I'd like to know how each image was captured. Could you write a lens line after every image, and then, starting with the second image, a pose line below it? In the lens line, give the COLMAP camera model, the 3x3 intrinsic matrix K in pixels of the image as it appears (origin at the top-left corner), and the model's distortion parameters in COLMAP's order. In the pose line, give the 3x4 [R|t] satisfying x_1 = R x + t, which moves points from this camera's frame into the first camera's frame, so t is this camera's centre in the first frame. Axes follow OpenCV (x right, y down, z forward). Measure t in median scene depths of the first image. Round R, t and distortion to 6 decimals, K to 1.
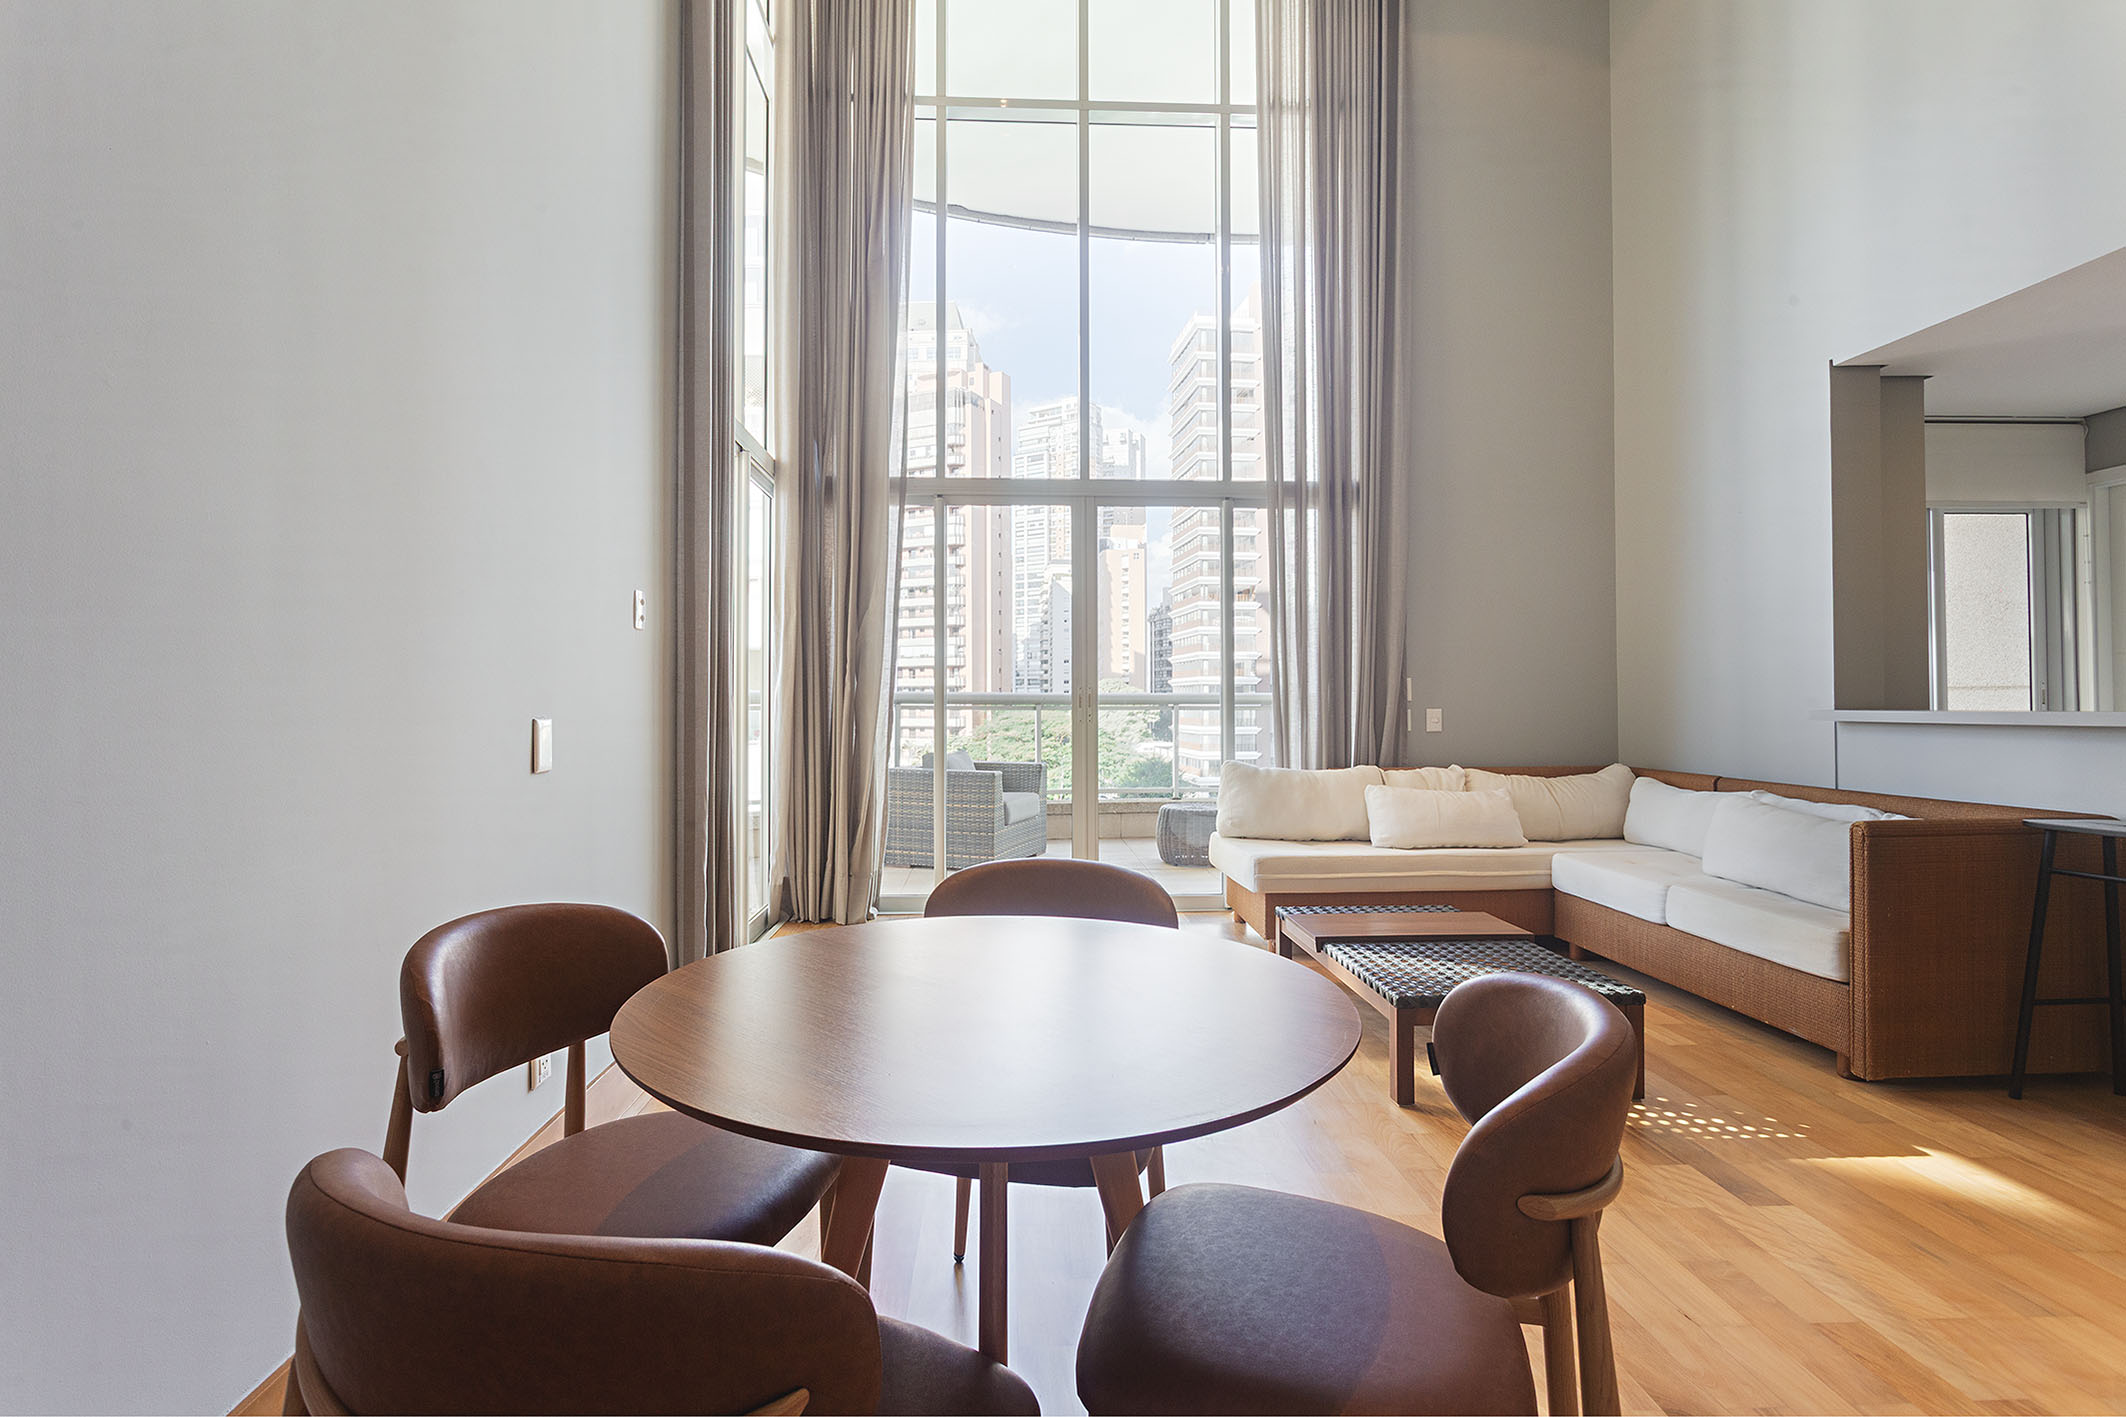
lens RADIAL K [[1008.7, 0, 1049.1], [0, 1008.7, 680.0], [0, 0, 1]] dist [0.002615, 0.002286]
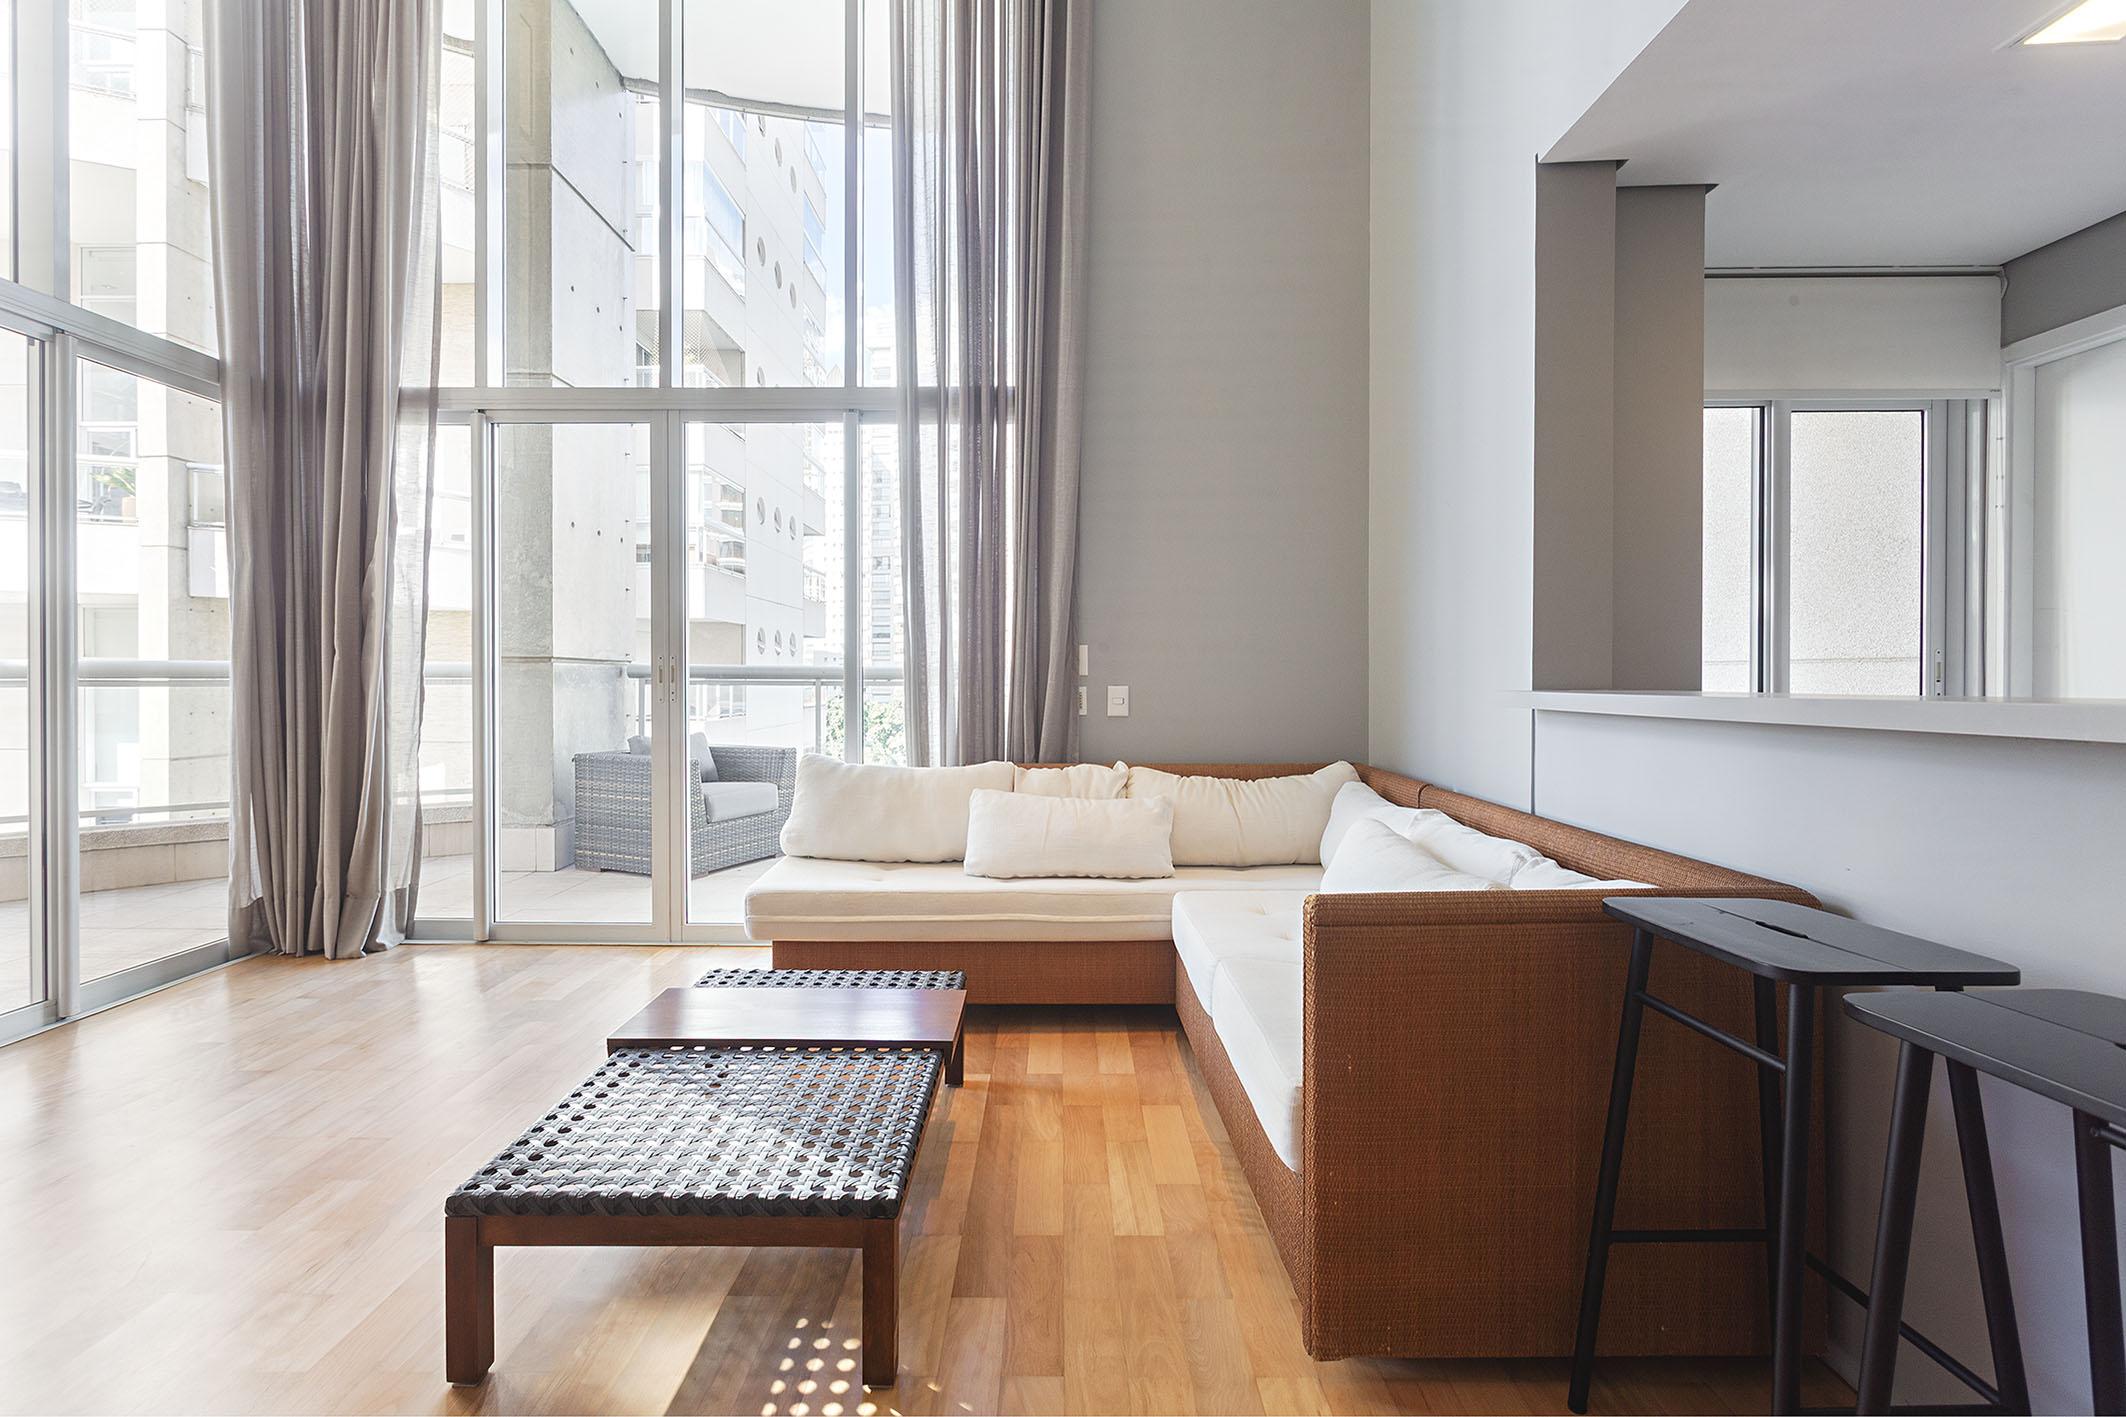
lens RADIAL K [[1005.0, 0, 1049.3], [0, 1005.0, 686.8], [0, 0, 1]] dist [-0.007070, 0.006279]
pose [[0.998041, 0.003260, -0.062473, 0.383007], [-0.001255, 0.999484, 0.032111, 0.004807], [0.062545, -0.031970, 0.997530, 0.249120]]
